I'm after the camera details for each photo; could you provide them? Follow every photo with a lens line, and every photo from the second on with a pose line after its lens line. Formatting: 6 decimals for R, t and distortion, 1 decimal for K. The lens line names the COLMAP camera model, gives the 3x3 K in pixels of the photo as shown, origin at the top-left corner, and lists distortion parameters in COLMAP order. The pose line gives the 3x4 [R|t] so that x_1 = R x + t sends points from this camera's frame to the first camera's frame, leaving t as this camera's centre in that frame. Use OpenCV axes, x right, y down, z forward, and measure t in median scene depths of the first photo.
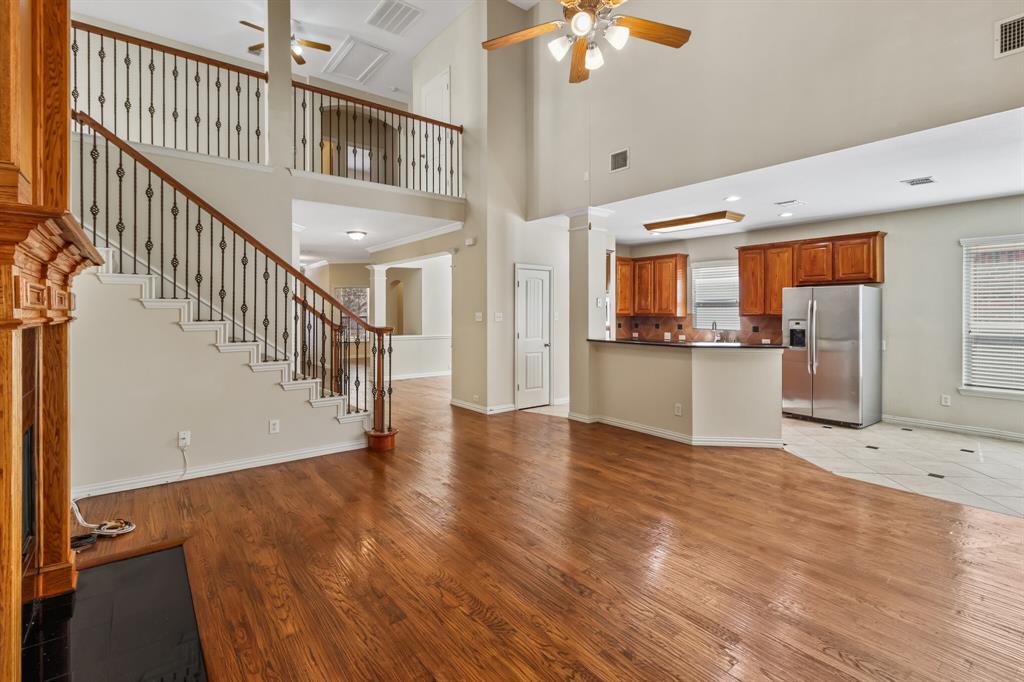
lens RADIAL K [[482.6, 0, 514.2], [0, 482.6, 311.9], [0, 0, 1]] dist [-0.000187, 0.001673]
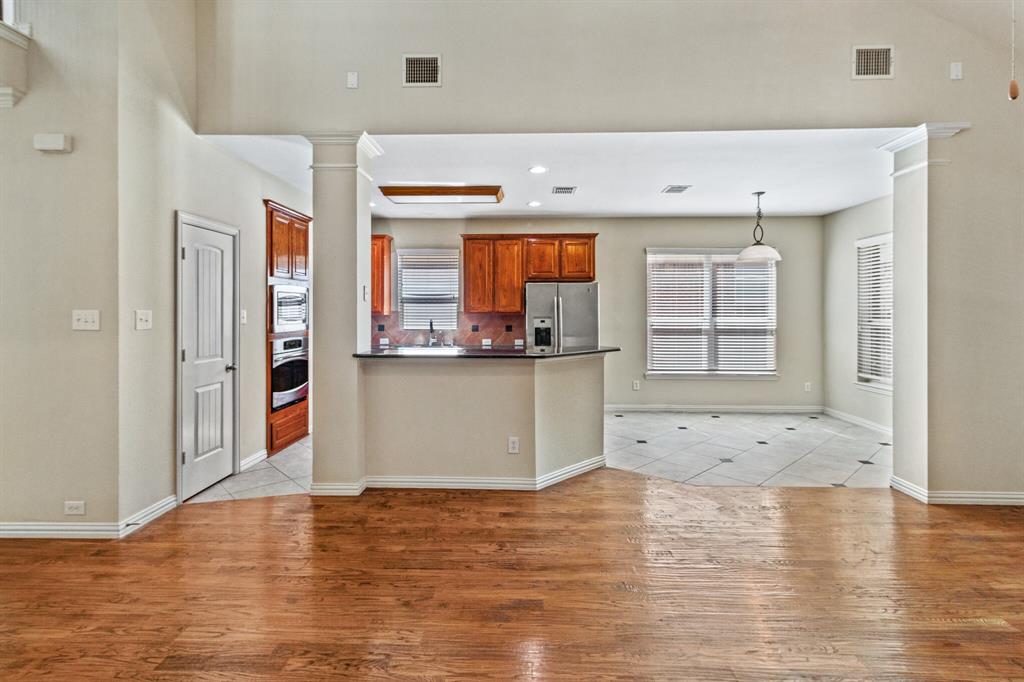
lens RADIAL K [[482.6, 0, 516.7], [0, 482.6, 311.3], [0, 0, 1]] dist [-0.000187, 0.001673]
pose [[0.628322, -0.002724, 0.777949, -0.165496], [-0.001148, 0.999990, 0.004428, -0.000025], [-0.777953, -0.003675, 0.628312, 0.417217]]
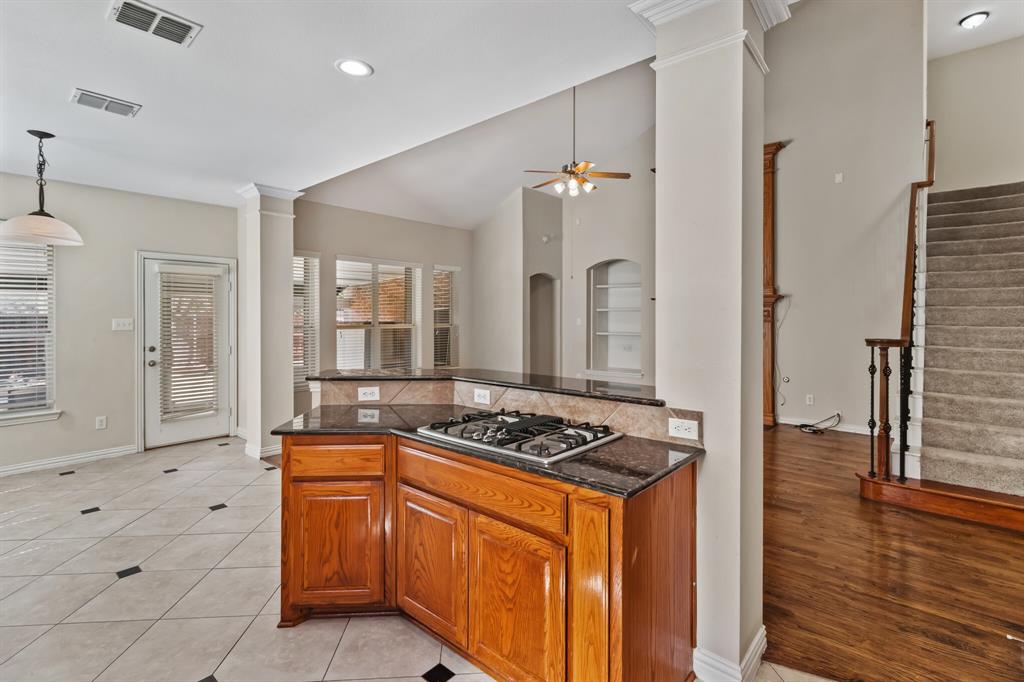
lens RADIAL K [[482.6, 0, 517.8], [0, 482.6, 321.4], [0, 0, 1]] dist [-0.000187, 0.001673]
pose [[-0.980030, 0.003904, -0.198814, 0.317304], [0.001649, 0.999932, 0.011507, -0.002849], [0.198845, 0.010949, -0.979970, 1.194360]]
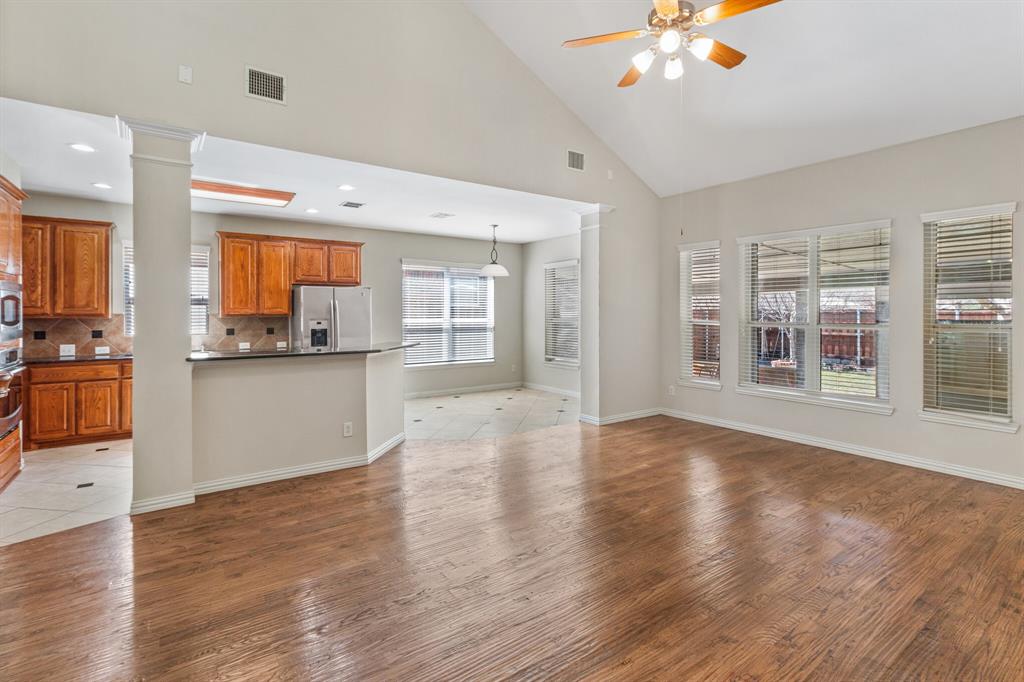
lens RADIAL K [[482.6, 0, 523.9], [0, 482.6, 314.7], [0, 0, 1]] dist [-0.000187, 0.001673]
pose [[0.017377, -0.007193, 0.999823, -0.372072], [-0.002015, 0.999972, 0.007229, -0.001249], [-0.999847, -0.002140, 0.017362, 0.522800]]
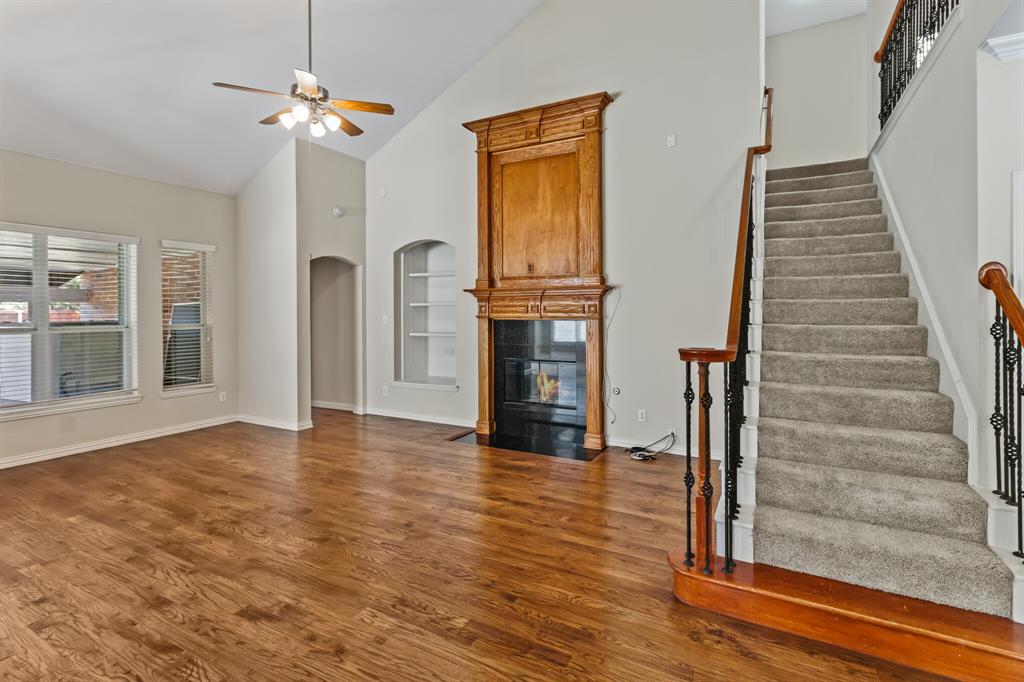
lens RADIAL K [[482.6, 0, 521.7], [0, 482.6, 315.0], [0, 0, 1]] dist [-0.000187, 0.001673]
pose [[-0.910843, 0.008618, -0.412663, 0.066411], [0.005088, 0.999940, 0.009651, -0.004816], [0.412721, 0.006691, -0.910833, 1.005726]]
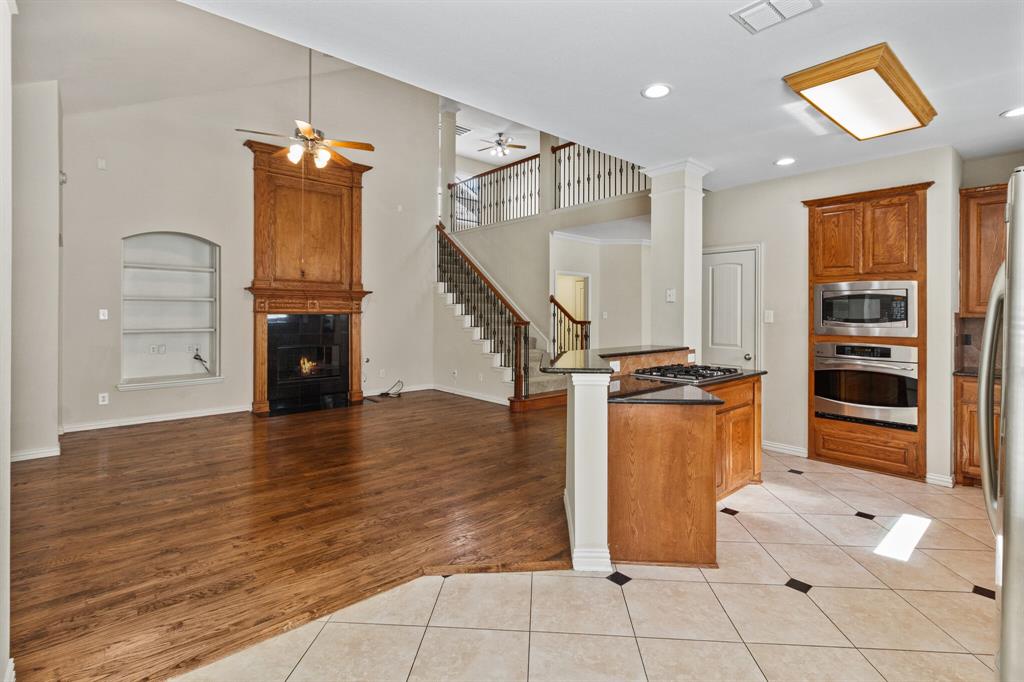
lens RADIAL K [[482.6, 0, 512.3], [0, 482.6, 310.8], [0, 0, 1]] dist [-0.000187, 0.001673]
pose [[0.062404, -0.001327, -0.998050, 0.786892], [-0.003430, 0.999993, -0.001544, 0.004081], [0.998045, 0.003520, 0.062399, 0.655066]]
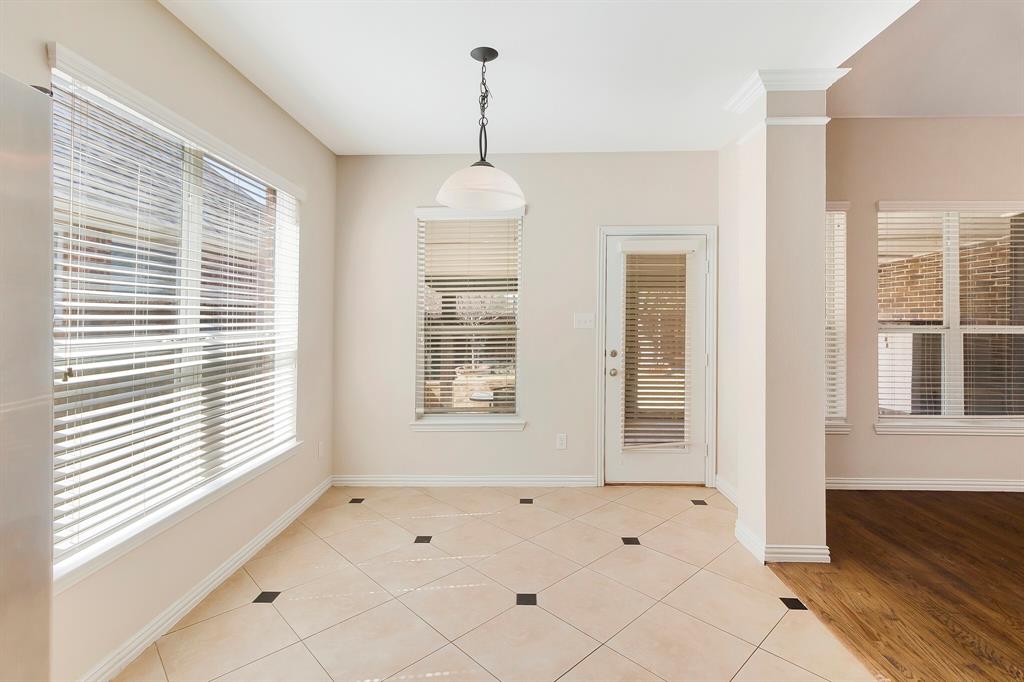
lens RADIAL K [[475.3, 0, 513.0], [0, 475.3, 318.3], [0, 0, 1]] dist [-0.002028, -0.000202]
pose [[-0.775101, -0.000389, 0.631837, 0.457758], [0.000735, 0.999999, 0.001517, 0.005043], [-0.631836, 0.001641, -0.775100, 0.868099]]
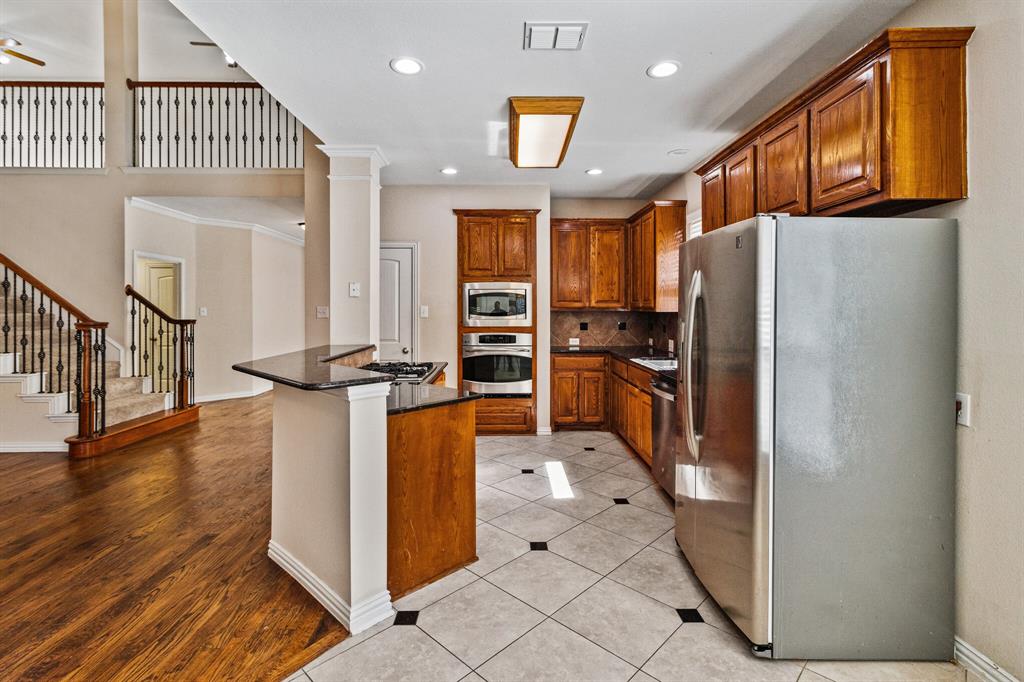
lens RADIAL K [[482.6, 0, 514.1], [0, 482.6, 305.2], [0, 0, 1]] dist [-0.000187, 0.001673]
pose [[0.801589, -0.002894, -0.597868, 0.671119], [0.000148, 0.999989, -0.004643, 0.003731], [0.597875, 0.003633, 0.801581, 0.547818]]
